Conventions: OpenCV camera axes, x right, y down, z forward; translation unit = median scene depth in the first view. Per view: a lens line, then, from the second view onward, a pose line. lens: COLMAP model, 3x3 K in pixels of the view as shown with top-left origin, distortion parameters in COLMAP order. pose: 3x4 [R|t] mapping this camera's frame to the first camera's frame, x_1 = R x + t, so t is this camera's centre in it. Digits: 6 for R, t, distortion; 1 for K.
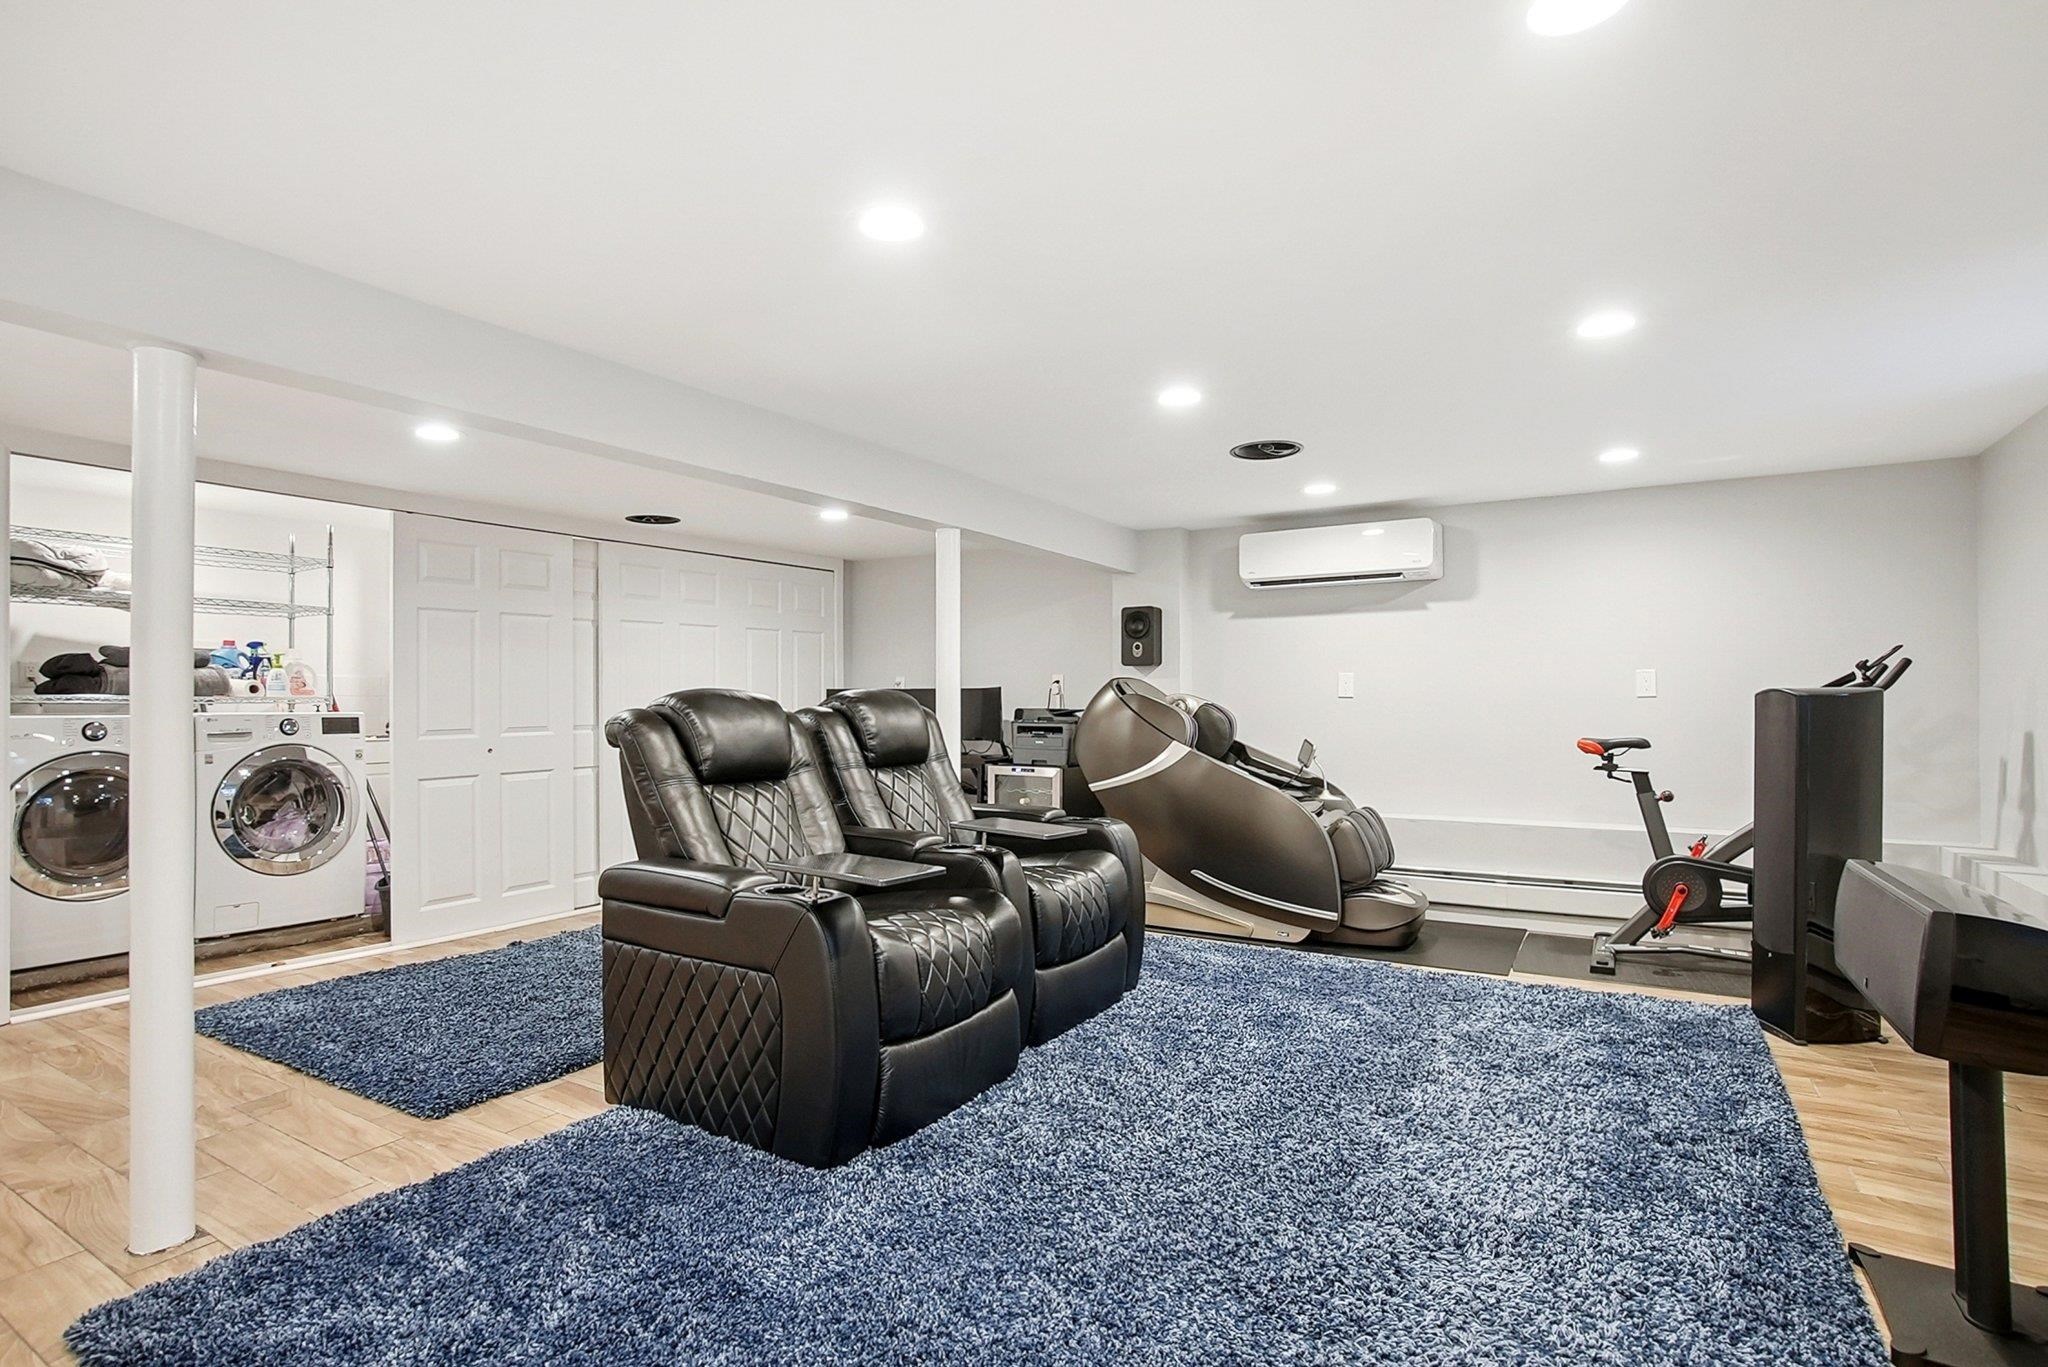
lens RADIAL K [[1018.7, 0, 1024.0], [0, 1018.7, 683.5], [0, 0, 1]] dist [-0.001777, -0.000277]
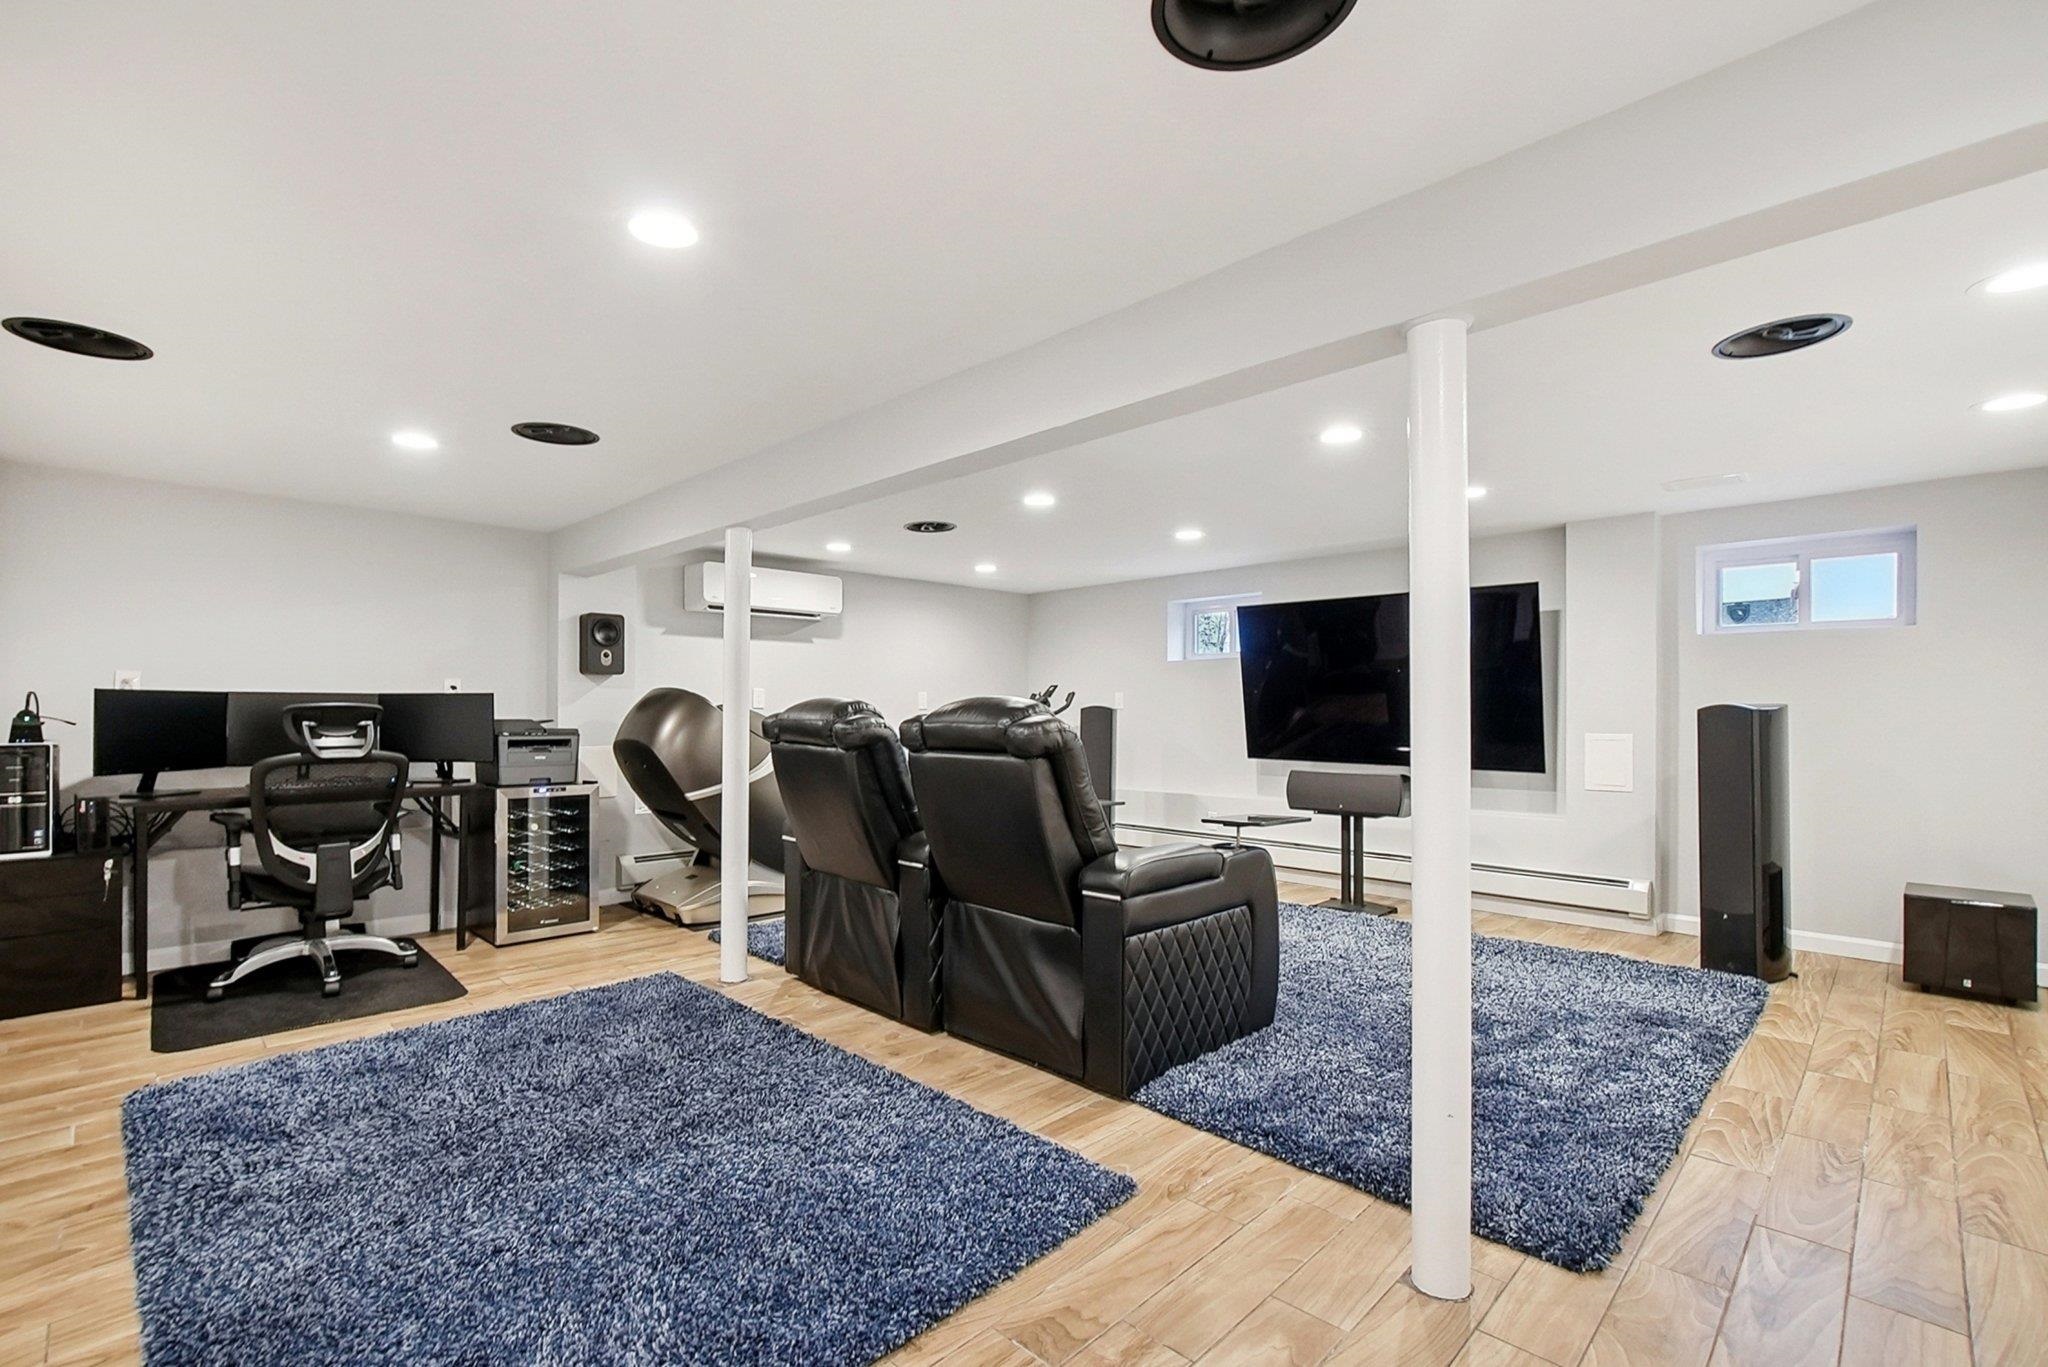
lens RADIAL K [[879.3, 0, 1024.0], [0, 879.3, 683.5], [0, 0, 1]] dist [-0.000607, -0.000117]
pose [[0.231191, 0.032153, 0.972377, -0.699657], [-0.011346, 0.999475, -0.030351, 0.013741], [-0.972842, -0.004016, 0.231434, 0.482883]]
